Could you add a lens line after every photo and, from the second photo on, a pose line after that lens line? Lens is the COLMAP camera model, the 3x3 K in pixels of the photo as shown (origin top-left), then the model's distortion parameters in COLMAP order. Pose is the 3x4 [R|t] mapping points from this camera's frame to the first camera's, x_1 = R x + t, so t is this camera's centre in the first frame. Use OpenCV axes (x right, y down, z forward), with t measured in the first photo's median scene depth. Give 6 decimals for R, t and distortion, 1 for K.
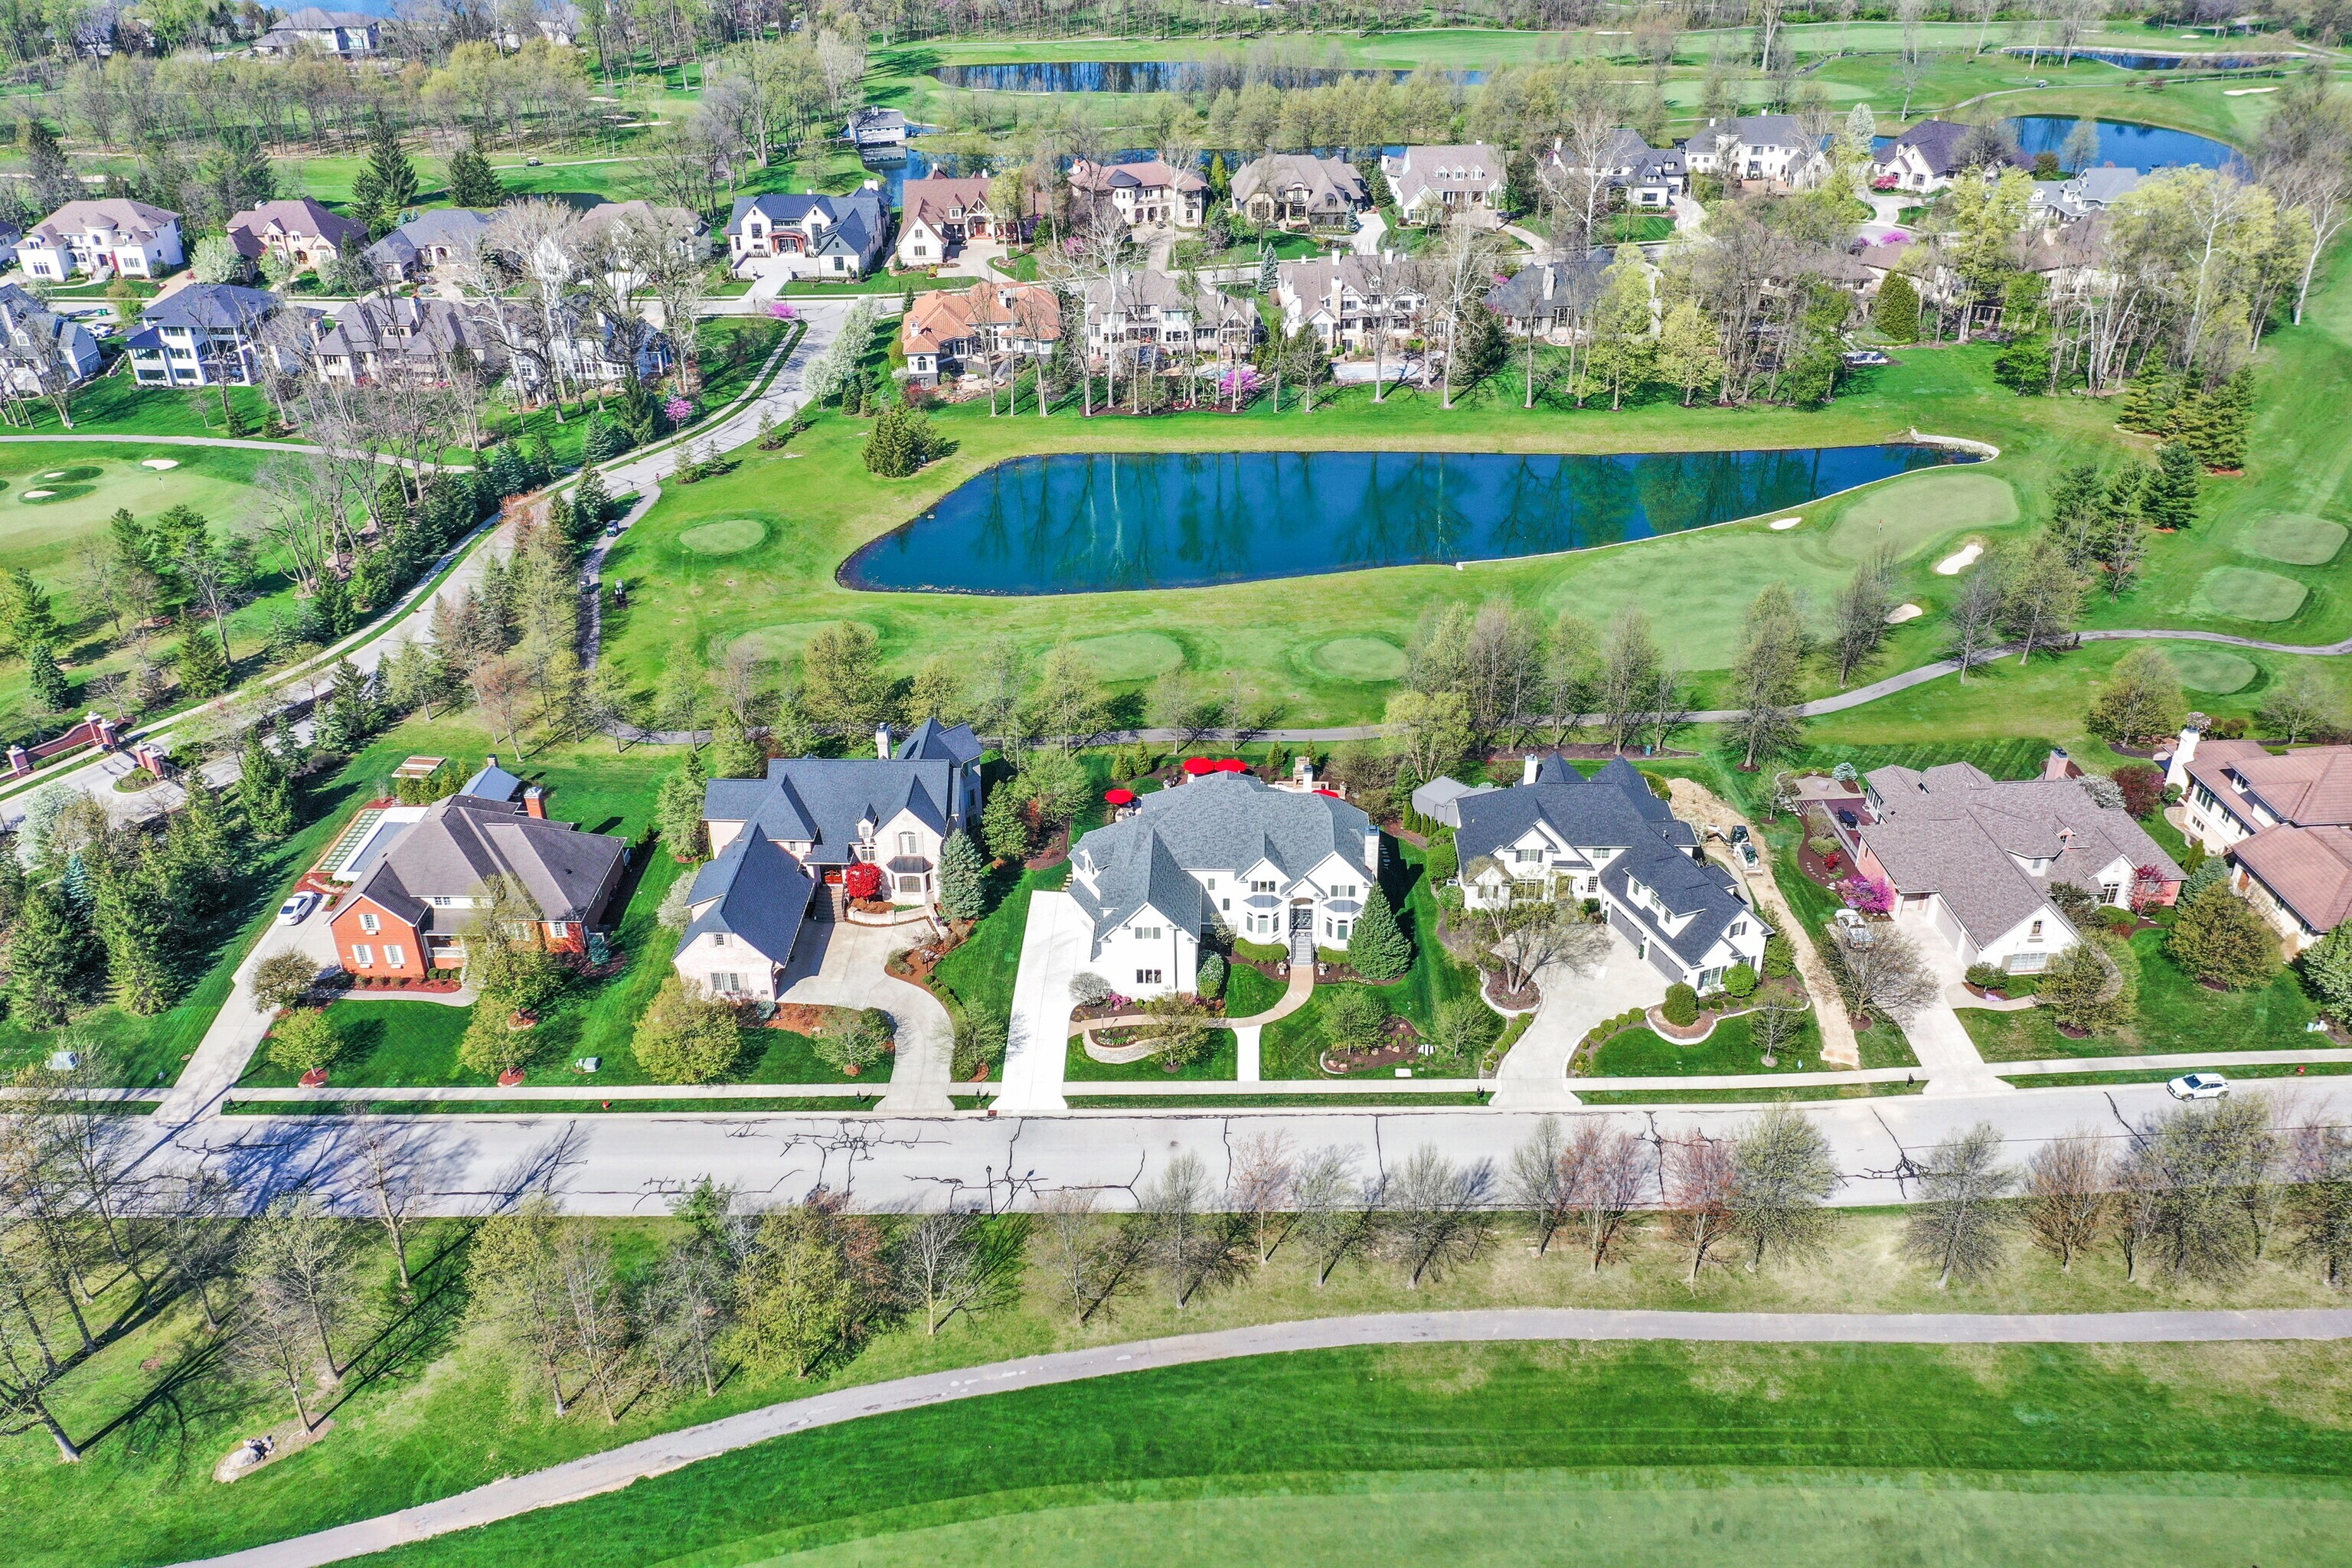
lens RADIAL K [[1880.1, 0, 1165.5], [0, 1880.1, 782.3], [0, 0, 1]] dist [0.009906, 0.006268]
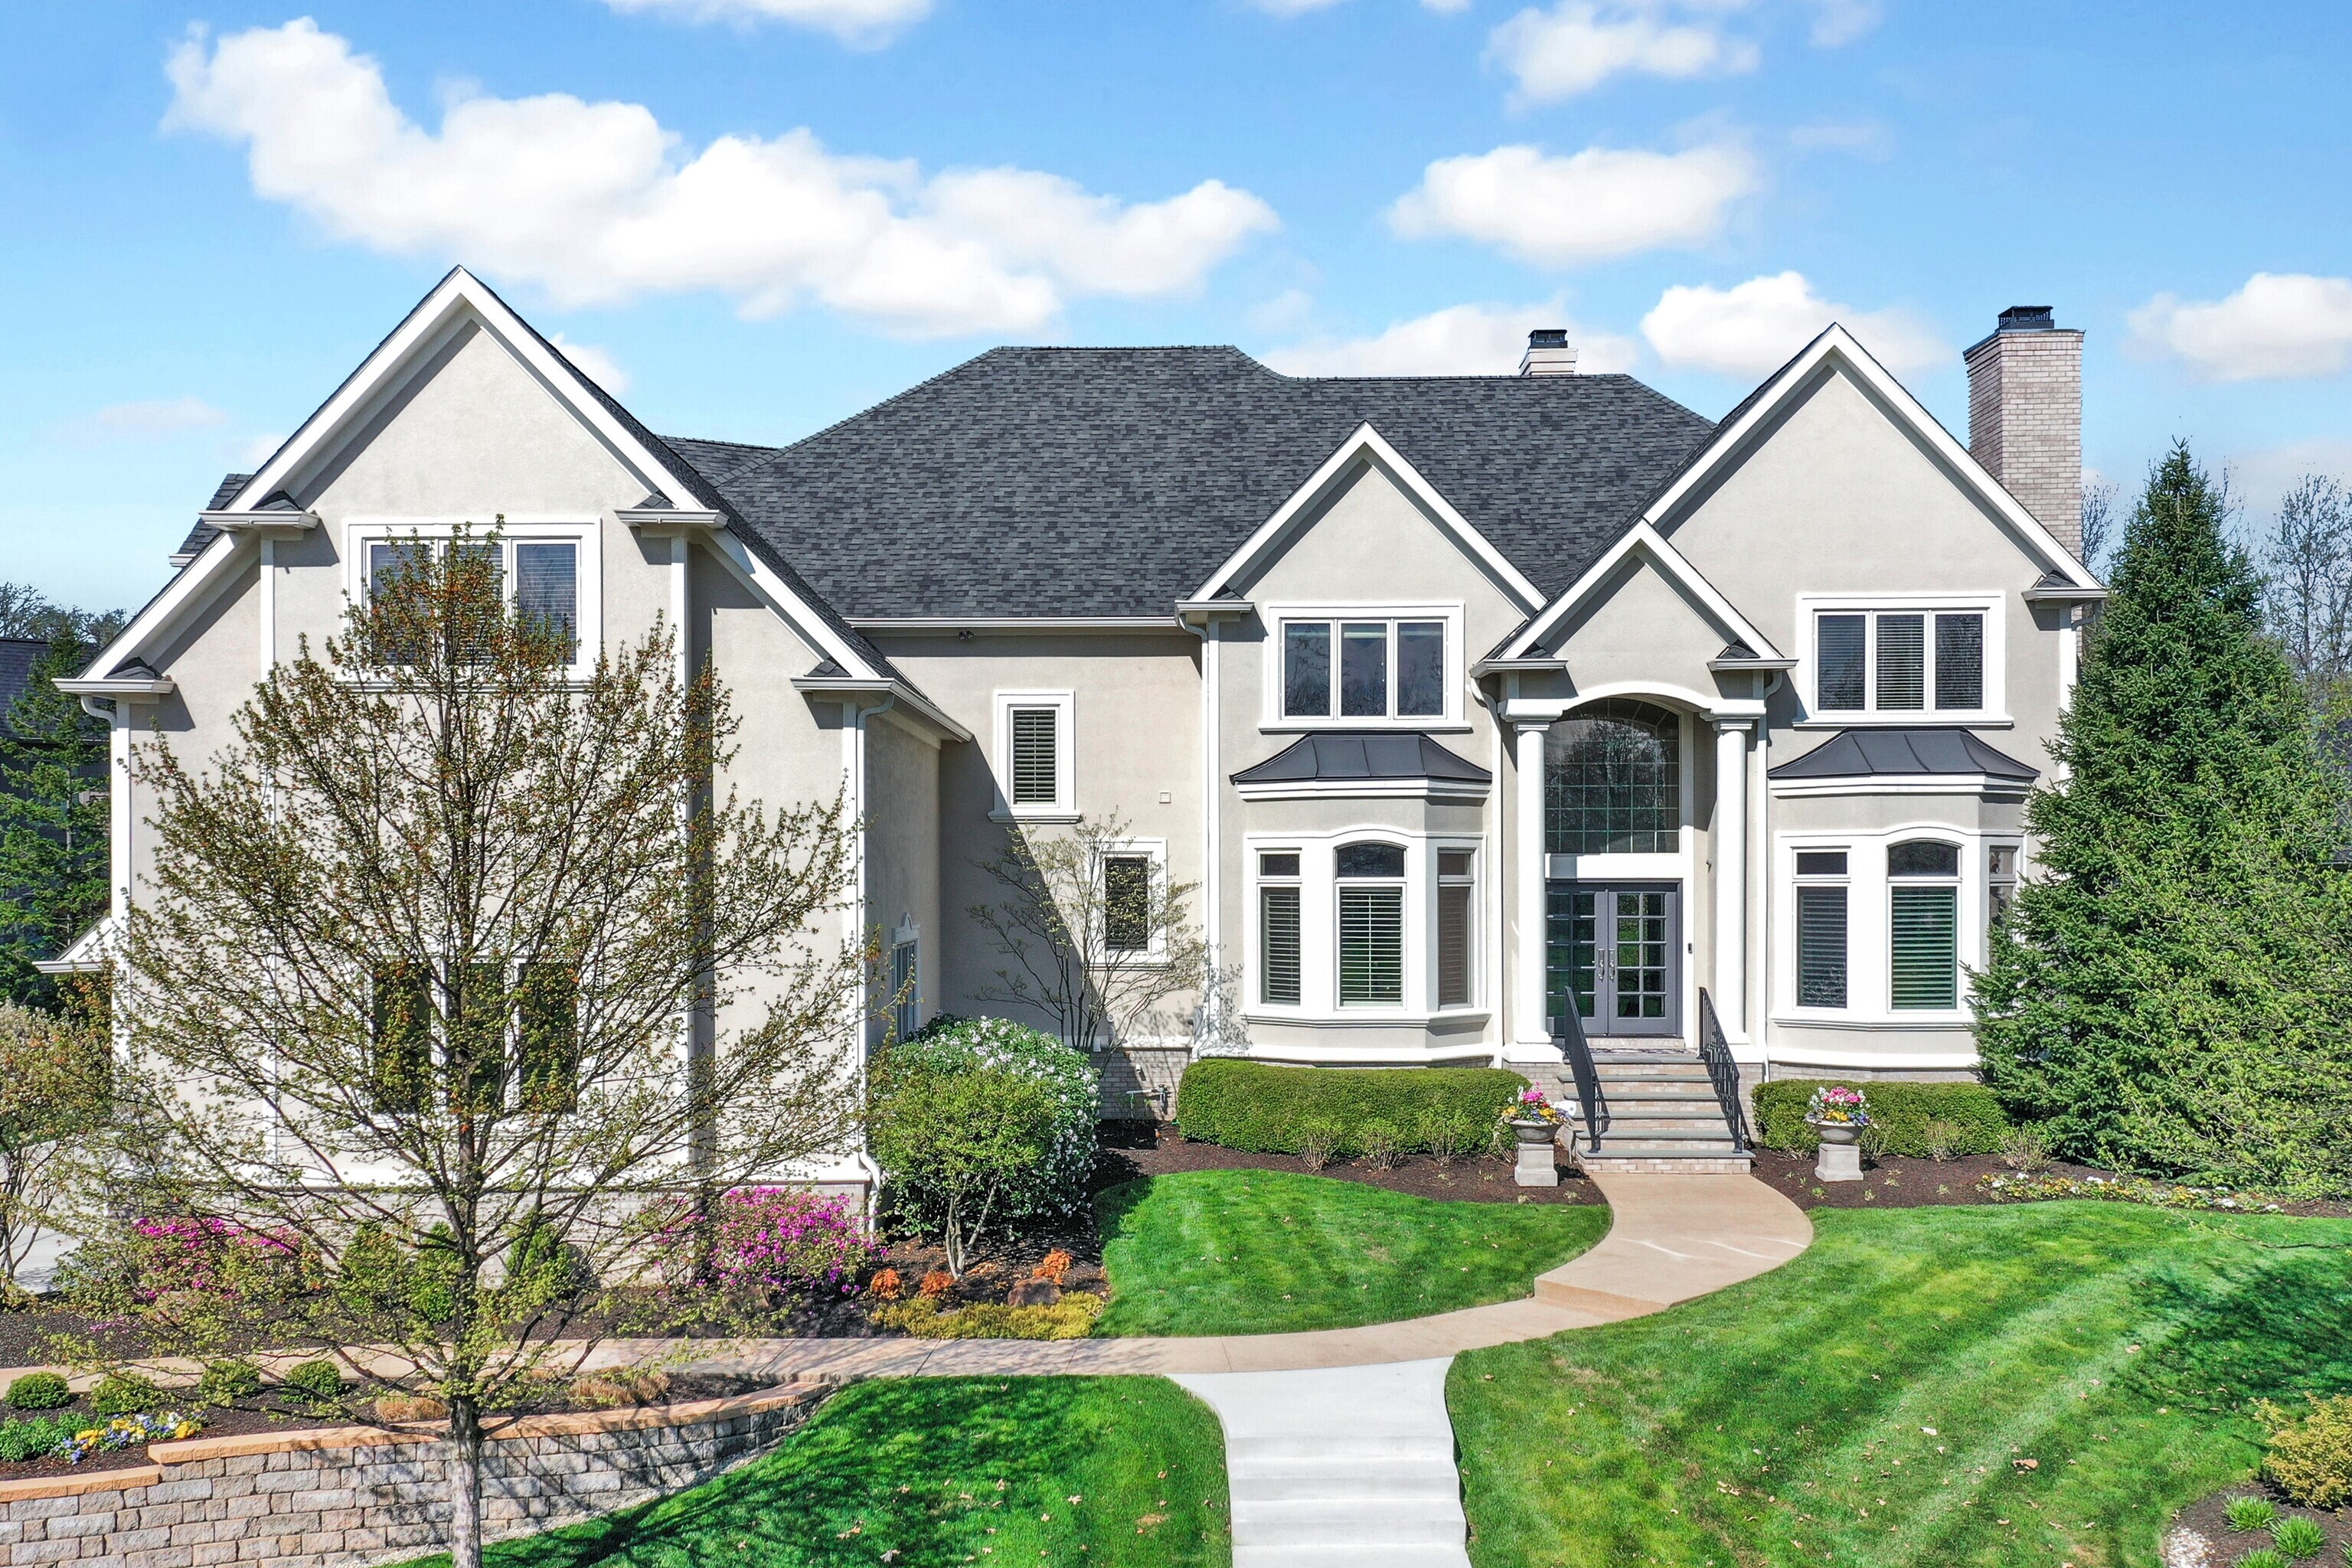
lens RADIAL K [[2392.0, 0, 1176.0], [0, 2392.0, 784.0], [0, 0, 1]] dist [0.092990, 0.004666]
pose [[0.999096, 0.016361, 0.039239, 0.029019], [0.005963, 0.859930, -0.510377, 0.162801], [-0.042093, 0.510150, 0.859055, 0.833599]]
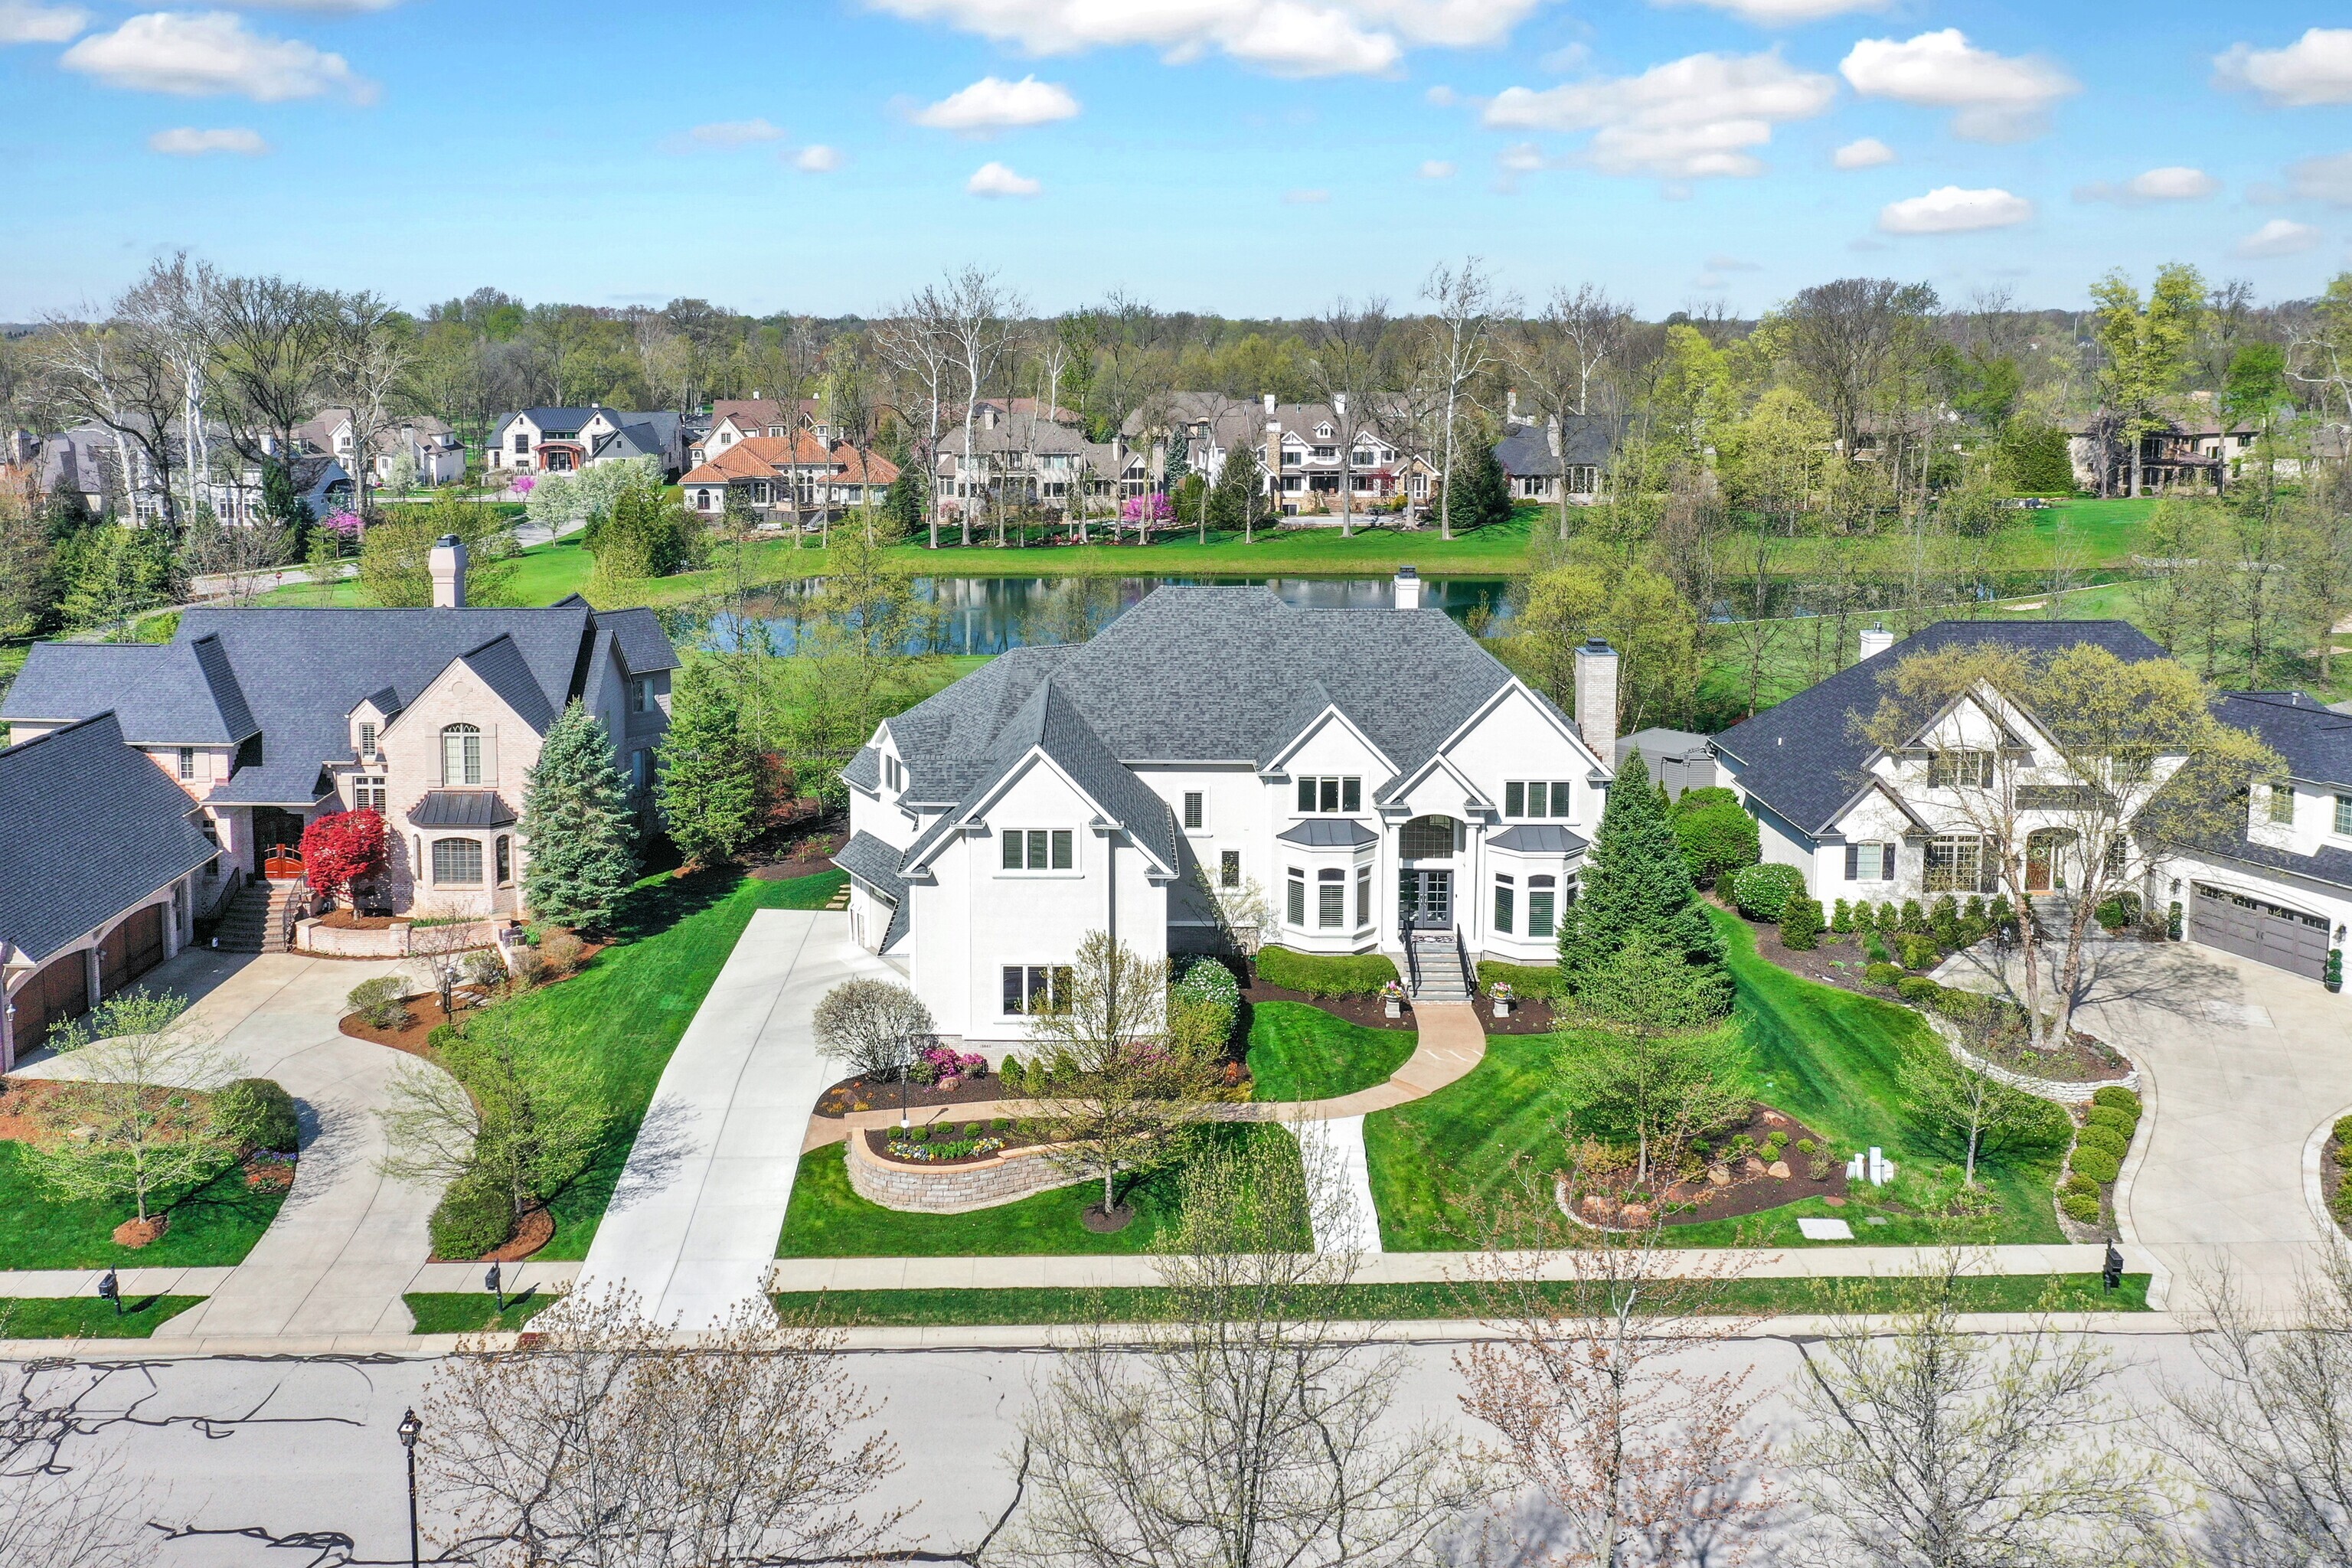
lens RADIAL K [[1997.6, 0, 1049.5], [0, 1997.6, 497.1], [0, 0, 1]] dist [0.006460, 0.006266]
pose [[0.999874, 0.011885, 0.010559, -0.011405], [-0.006526, 0.912454, -0.409128, 0.168991], [-0.014497, 0.409007, 0.912416, 0.592690]]
